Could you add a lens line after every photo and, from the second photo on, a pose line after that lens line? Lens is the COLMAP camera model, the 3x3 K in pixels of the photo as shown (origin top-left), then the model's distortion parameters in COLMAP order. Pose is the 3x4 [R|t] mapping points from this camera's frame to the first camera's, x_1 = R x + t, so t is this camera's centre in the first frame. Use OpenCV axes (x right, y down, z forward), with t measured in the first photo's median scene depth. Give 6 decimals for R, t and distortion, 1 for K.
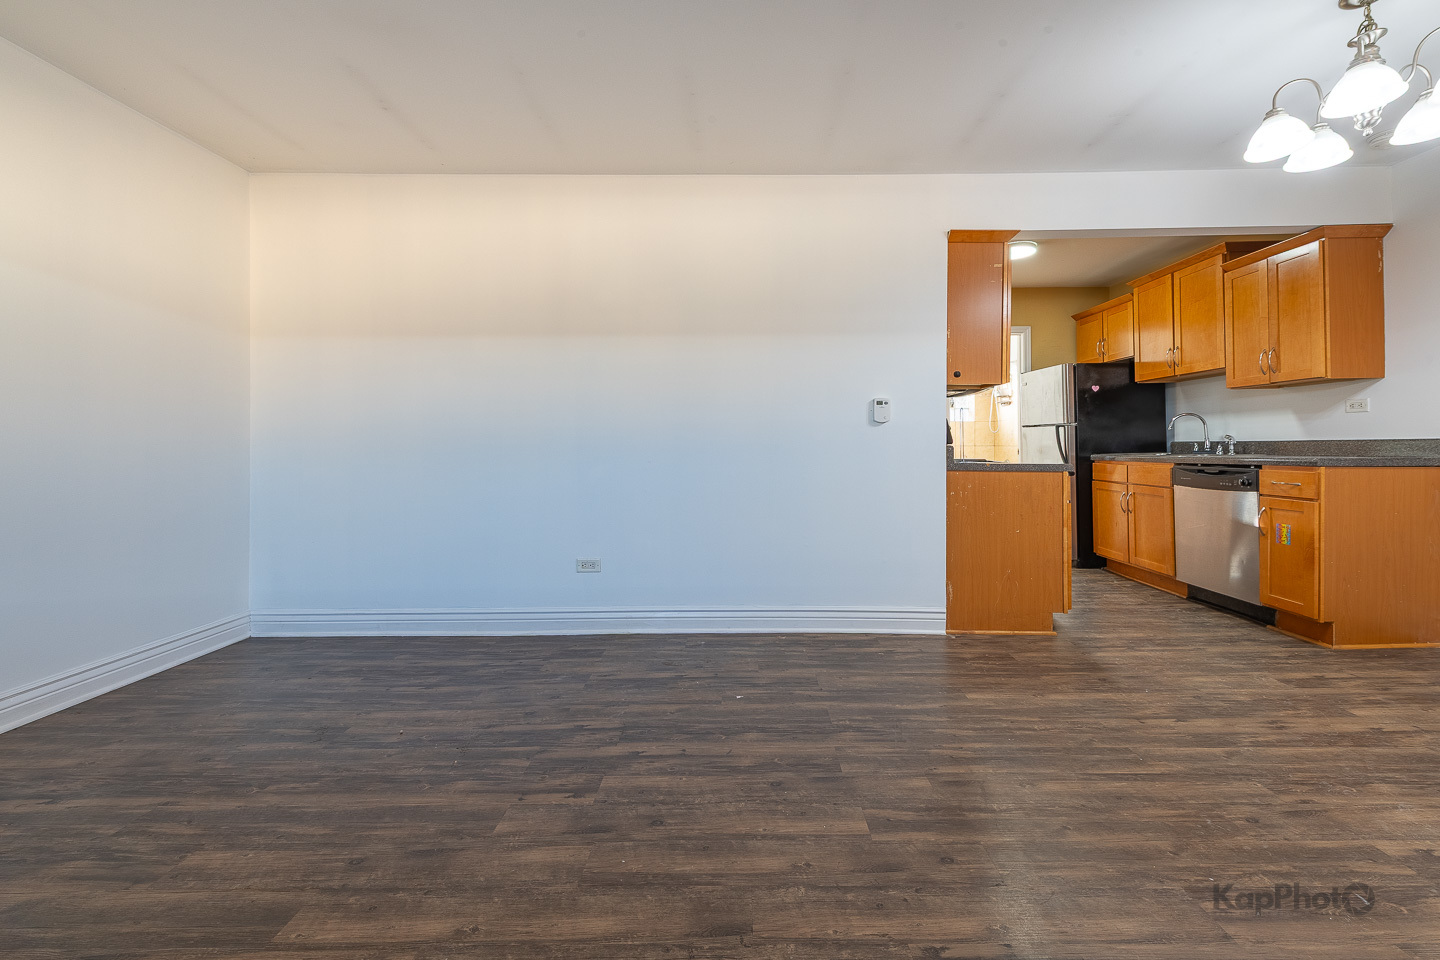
lens RADIAL K [[640.5, 0, 623.2], [0, 640.5, 438.5], [0, 0, 1]] dist [0.009025, -0.002730]
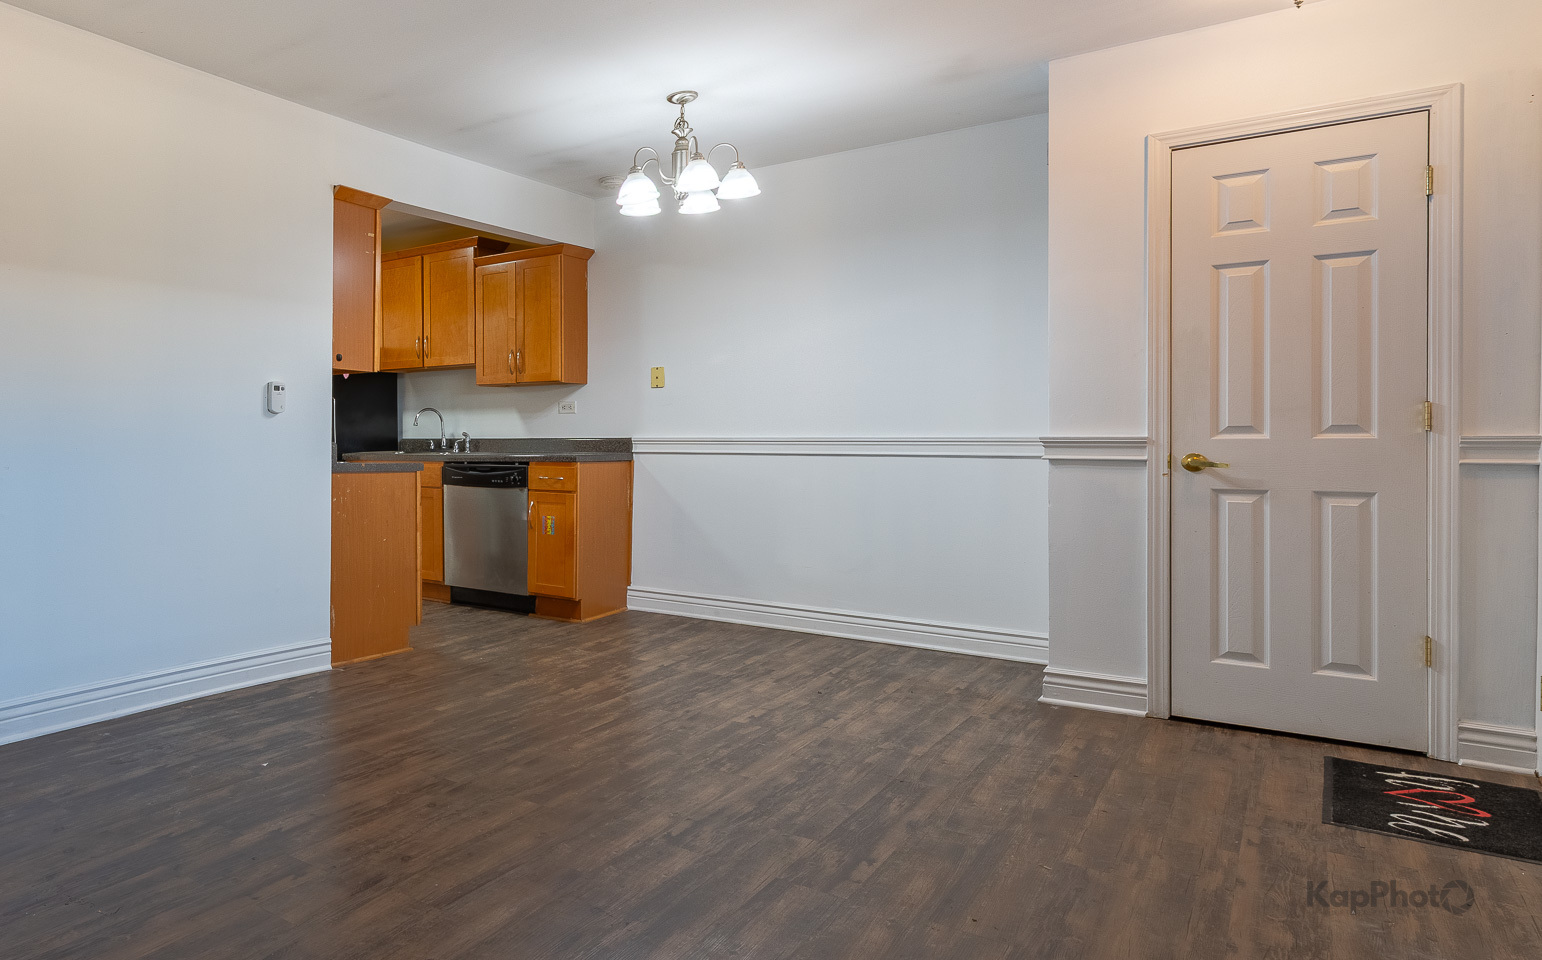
lens RADIAL K [[1301.3, 0, 319.5], [0, 1301.3, 435.1], [0, 0, 1]] dist [0.030357, -0.019664]
pose [[0.600912, 0.006000, 0.799293, -0.960065], [-0.011037, 0.999939, 0.000792, -0.000575], [-0.799239, -0.009297, 0.600941, -0.003792]]
